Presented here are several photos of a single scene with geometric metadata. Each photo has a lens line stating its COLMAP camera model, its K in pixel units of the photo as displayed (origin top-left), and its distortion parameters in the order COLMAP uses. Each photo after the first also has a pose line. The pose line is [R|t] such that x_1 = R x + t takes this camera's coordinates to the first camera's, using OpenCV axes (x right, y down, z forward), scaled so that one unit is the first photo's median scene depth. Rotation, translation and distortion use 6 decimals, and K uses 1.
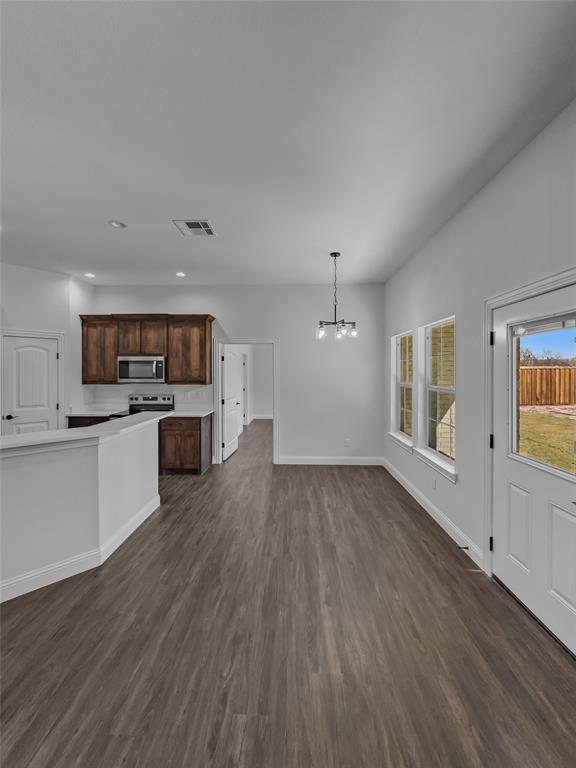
lens RADIAL K [[311.4, 0, 281.4], [0, 311.4, 379.2], [0, 0, 1]] dist [-0.000007, -0.000507]
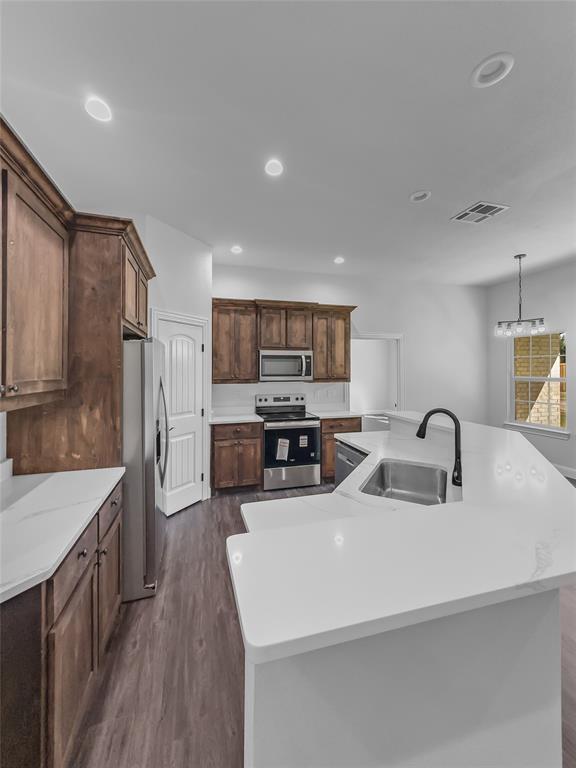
lens RADIAL K [[311.4, 0, 288.1], [0, 311.4, 377.1], [0, 0, 1]] dist [-0.000007, -0.000507]
pose [[0.955744, -0.010722, 0.294005, -0.691801], [0.010753, 0.999941, 0.001509, -0.000565], [-0.294004, 0.001720, 0.955803, 0.171663]]
